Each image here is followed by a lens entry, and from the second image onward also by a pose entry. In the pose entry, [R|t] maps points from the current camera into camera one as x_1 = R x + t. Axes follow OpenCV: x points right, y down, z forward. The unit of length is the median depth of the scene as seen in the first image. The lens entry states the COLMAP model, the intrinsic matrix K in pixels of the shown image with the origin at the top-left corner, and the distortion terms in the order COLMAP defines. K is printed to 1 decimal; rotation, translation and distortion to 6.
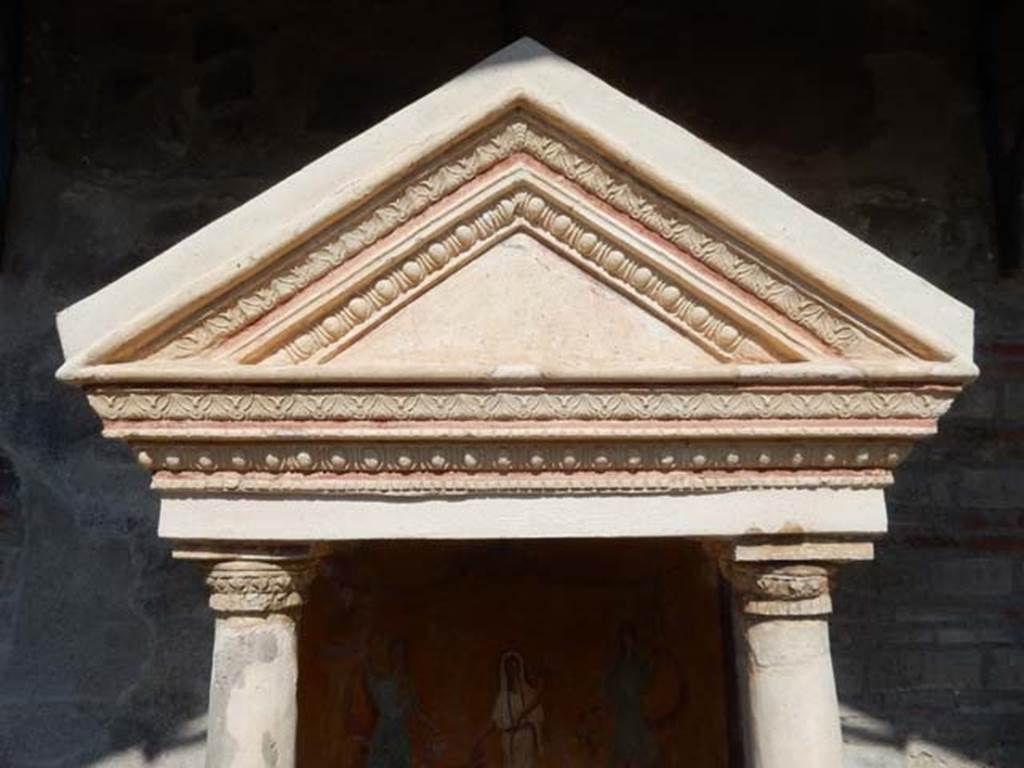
lens RADIAL K [[747.2, 0, 506.0], [0, 747.2, 389.4], [0, 0, 1]] dist [-0.002294, 0.001798]
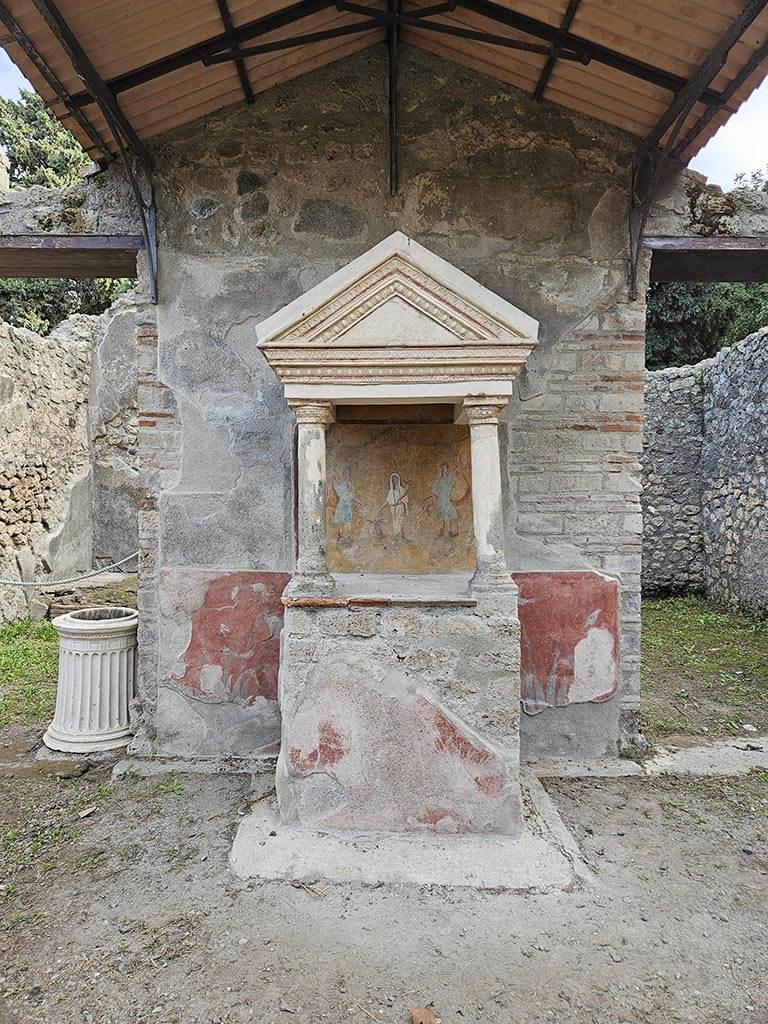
lens RADIAL K [[678.6, 0, 380.3], [0, 678.6, 502.4], [0, 0, 1]] dist [0.048121, -0.001504]
pose [[0.999786, -0.004134, -0.020248, 0.008591], [0.007410, 0.986348, 0.164510, 0.170213], [0.019292, -0.164625, 0.986168, -2.026521]]
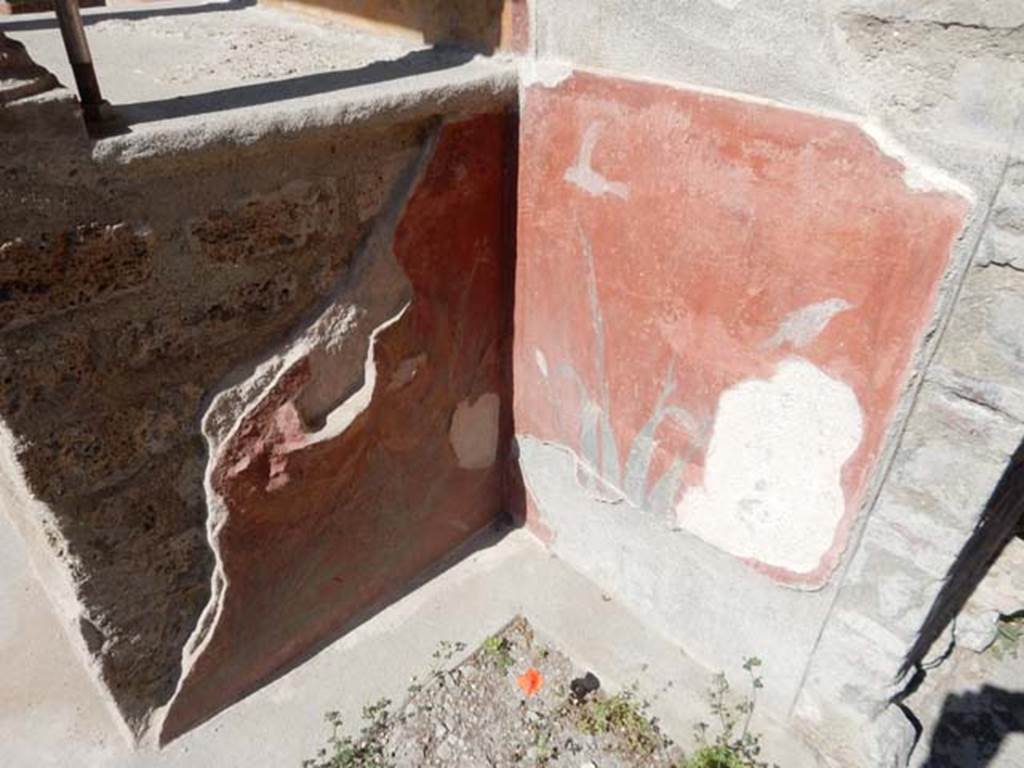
lens RADIAL K [[747.2, 0, 506.0], [0, 747.2, 389.4], [0, 0, 1]] dist [-0.002294, 0.001798]
pose [[0.656892, 0.425403, -0.622515, 1.556054], [0.110673, 0.762289, 0.637704, 0.844158], [0.745818, -0.487798, 0.453661, 0.931011]]
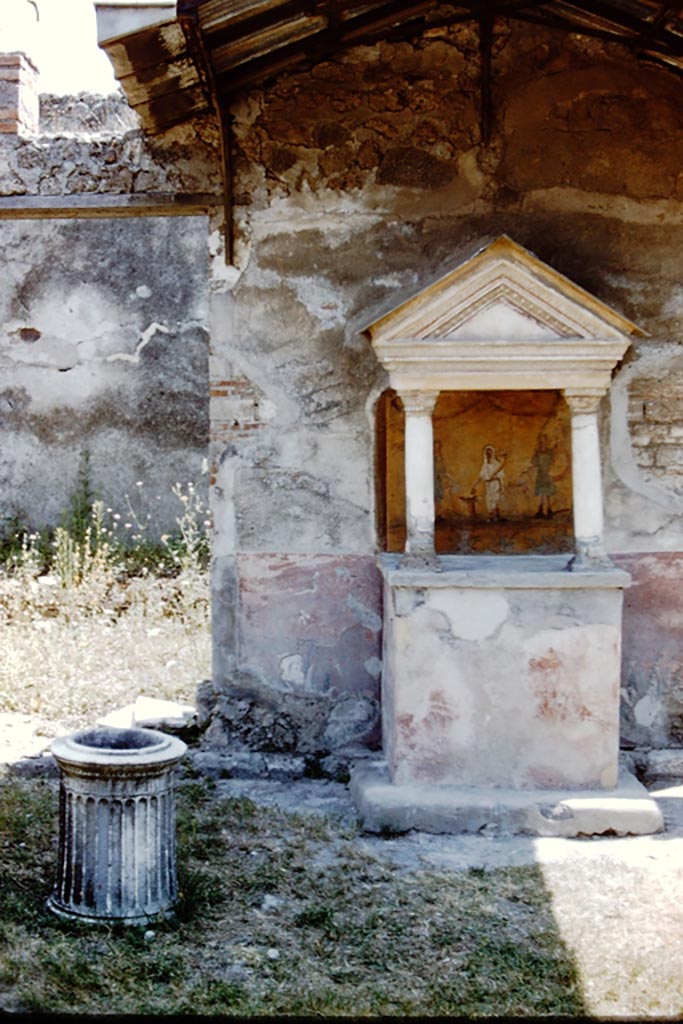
lens RADIAL K [[1707.6, 0, 341.5], [0, 1707.6, 512.0], [0, 0, 1]] dist [-0.337336, 0.002792]
pose [[0.999696, -0.005504, -0.024035, -0.546416], [0.011092, 0.970950, 0.239024, -1.156365], [0.022021, -0.239218, 0.970716, -6.909726]]
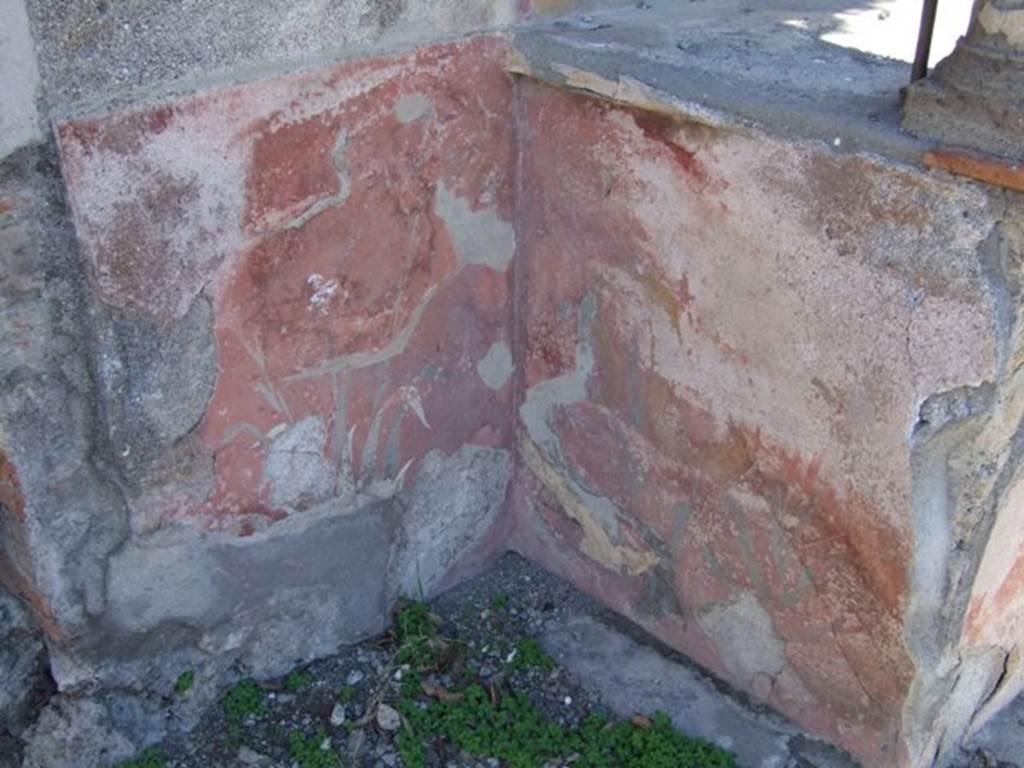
lens RADIAL K [[1238.5, 0, 511.4], [0, 1238.5, 385.6], [0, 0, 1]] dist [-0.029766, 0.026025]
pose [[0.756154, -0.334214, 0.562611, -1.842417], [-0.087233, 0.800592, 0.592827, 0.502494], [-0.648553, -0.497347, 0.576216, 0.339057]]
